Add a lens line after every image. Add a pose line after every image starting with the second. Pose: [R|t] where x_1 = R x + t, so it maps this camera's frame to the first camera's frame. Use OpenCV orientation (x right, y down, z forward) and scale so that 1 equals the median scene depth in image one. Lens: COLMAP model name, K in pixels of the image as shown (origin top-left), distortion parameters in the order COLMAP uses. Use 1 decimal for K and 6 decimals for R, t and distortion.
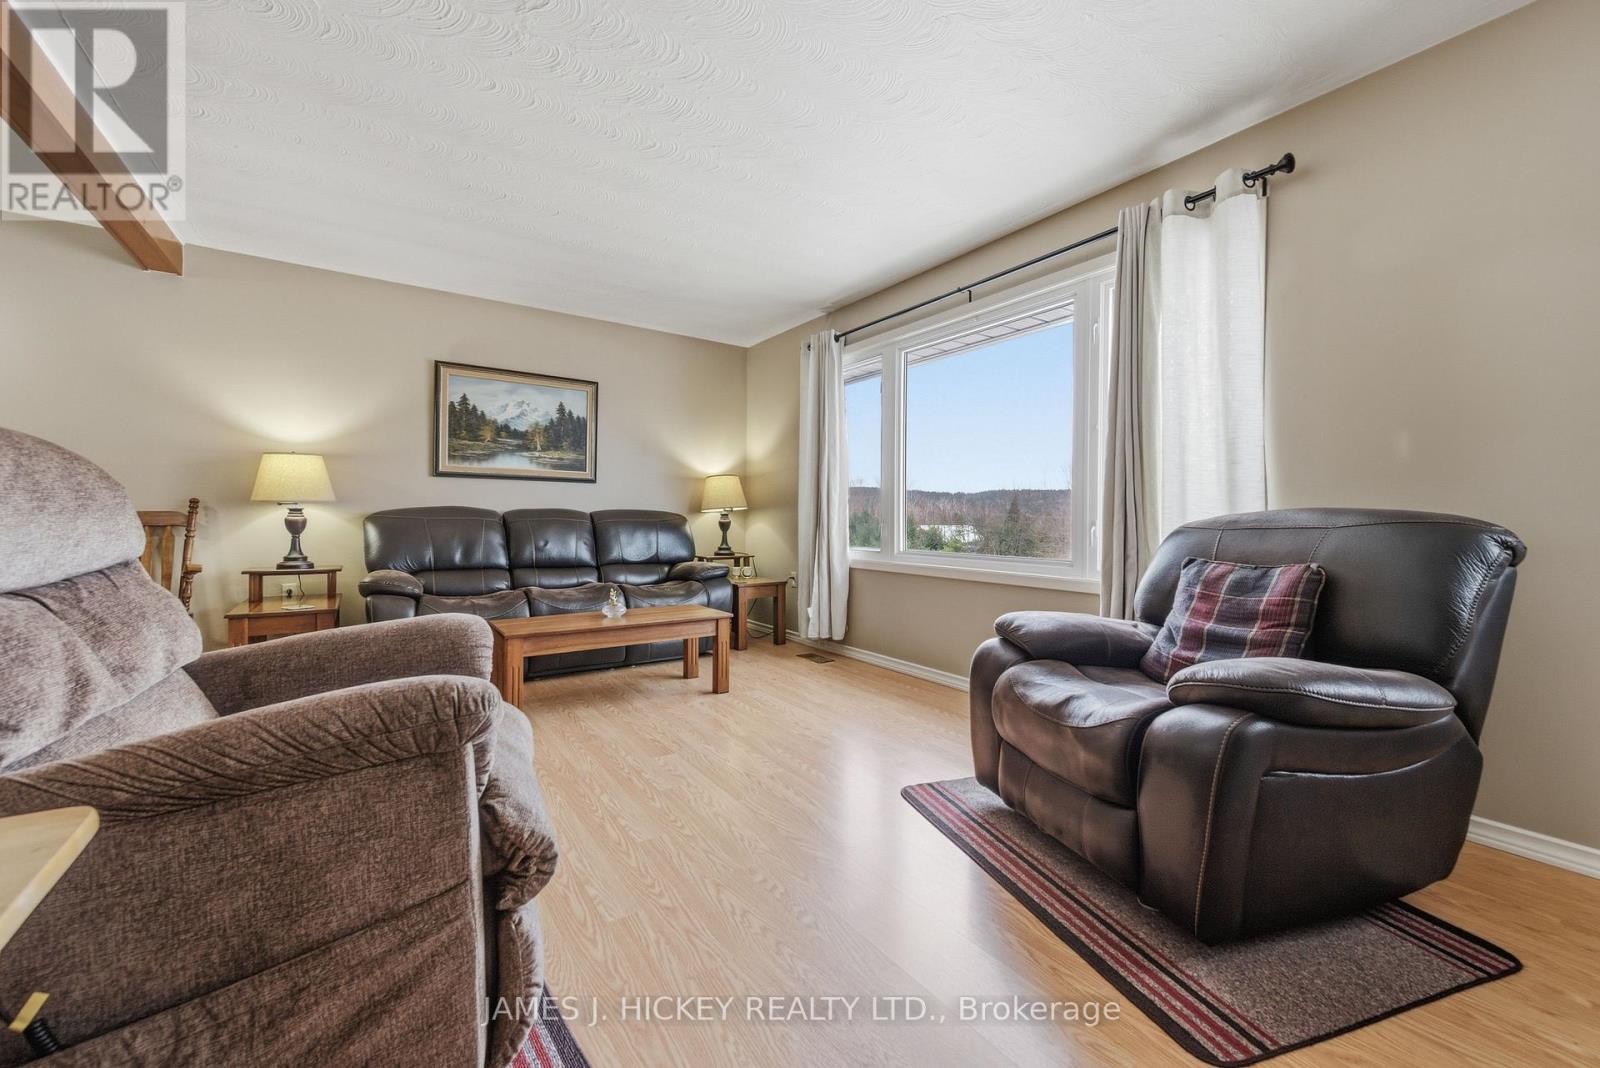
lens RADIAL K [[630.6, 0, 802.0], [0, 630.6, 528.2], [0, 0, 1]] dist [0.000174, -0.000033]
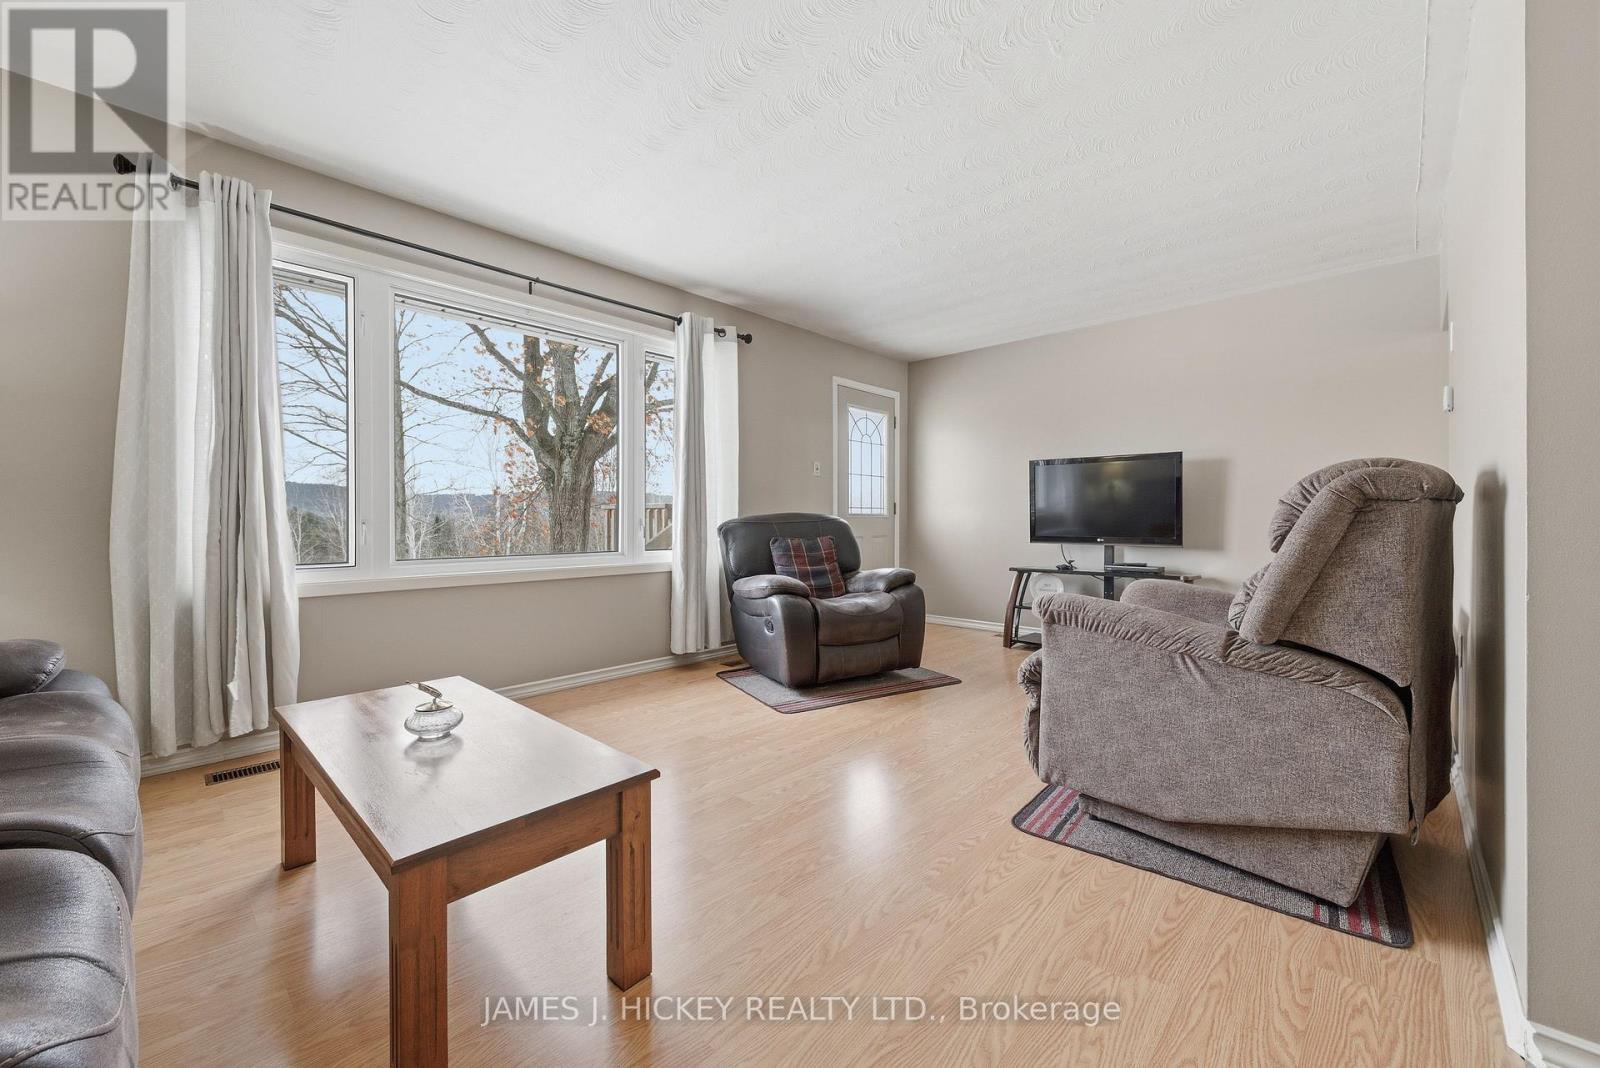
lens RADIAL K [[630.6, 0, 802.0], [0, 630.6, 528.2], [0, 0, 1]] dist [0.000174, -0.000033]
pose [[-0.204329, -0.014430, 0.978796, -1.061128], [0.025001, 0.999488, 0.019954, -0.015560], [-0.978583, 0.028548, -0.203864, 1.098087]]
